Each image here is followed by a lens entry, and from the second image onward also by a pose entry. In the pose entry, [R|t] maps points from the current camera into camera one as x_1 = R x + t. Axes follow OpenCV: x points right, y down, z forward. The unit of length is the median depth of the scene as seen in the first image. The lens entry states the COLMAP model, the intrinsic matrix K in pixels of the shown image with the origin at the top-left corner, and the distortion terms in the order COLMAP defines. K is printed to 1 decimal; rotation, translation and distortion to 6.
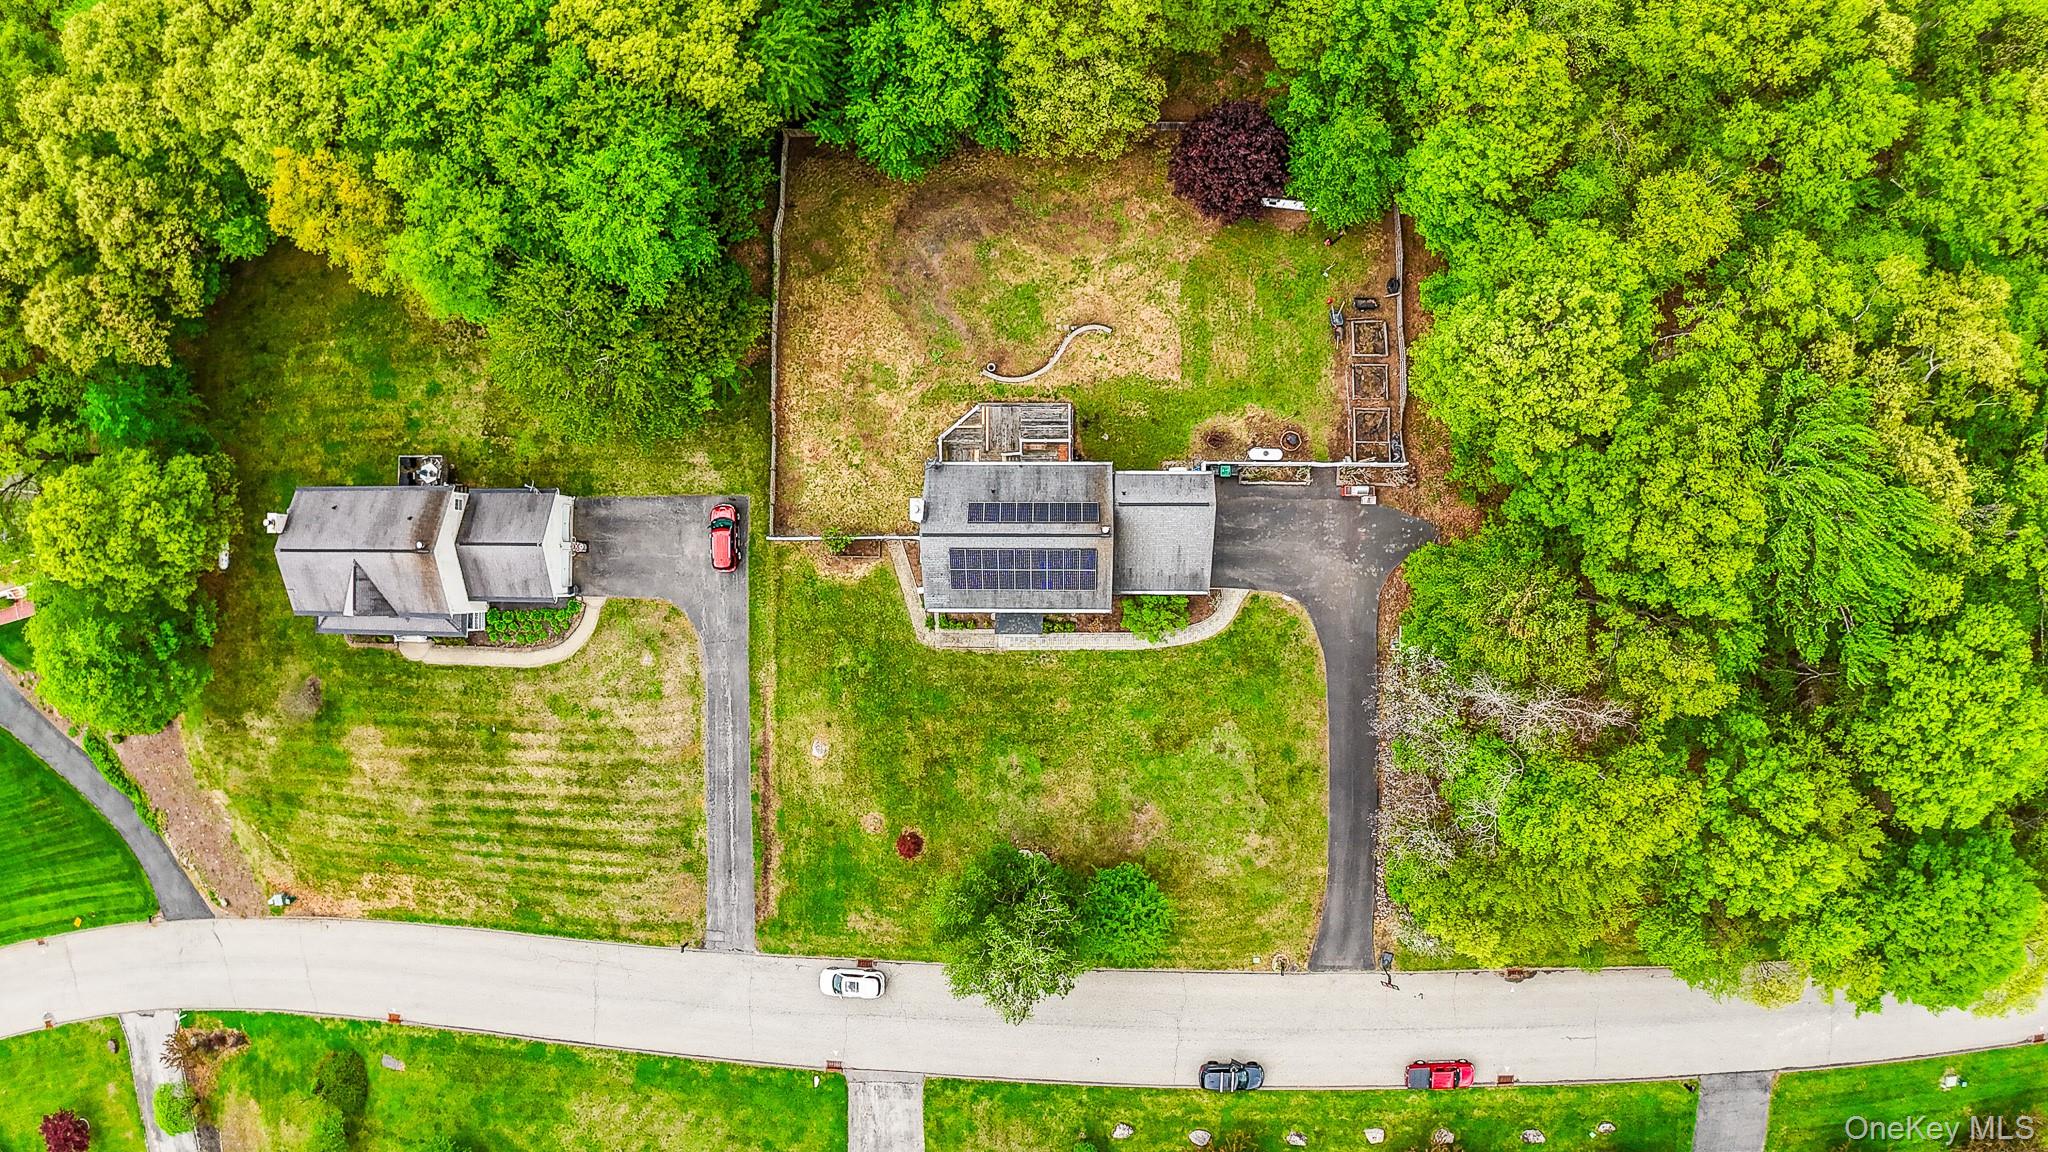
lens RADIAL K [[1244.2, 0, 1063.4], [0, 1244.2, 567.6], [0, 0, 1]] dist [-0.153696, -0.001945]
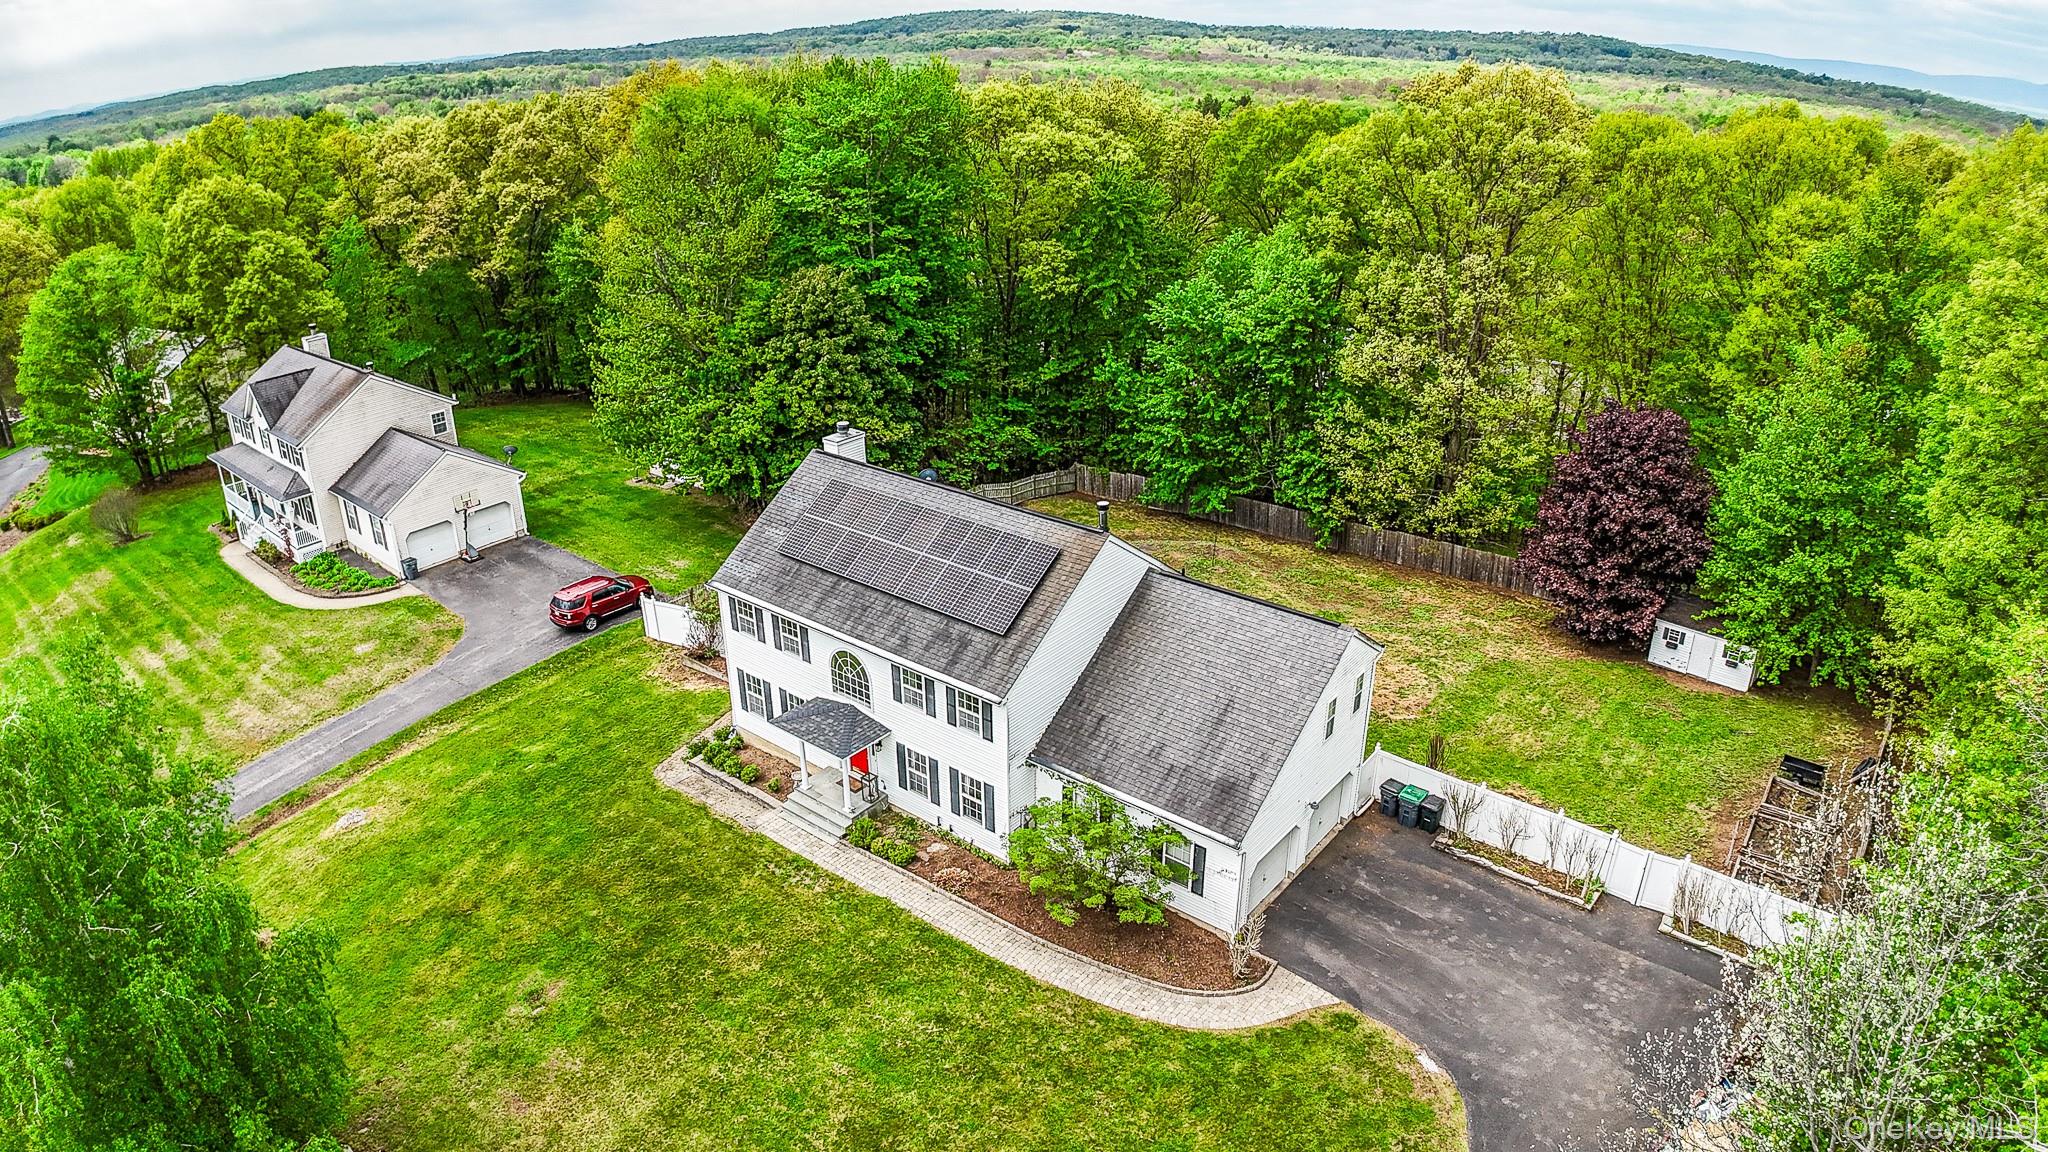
lens RADIAL K [[1238.0, 0, 1024.0], [0, 1238.0, 576.0], [0, 0, 1]] dist [-0.147312, -0.000167]
pose [[0.787119, 0.268878, -0.555111, 0.229972], [-0.616777, 0.351124, -0.704485, 0.267576], [0.005493, 0.896893, 0.442214, 0.706555]]
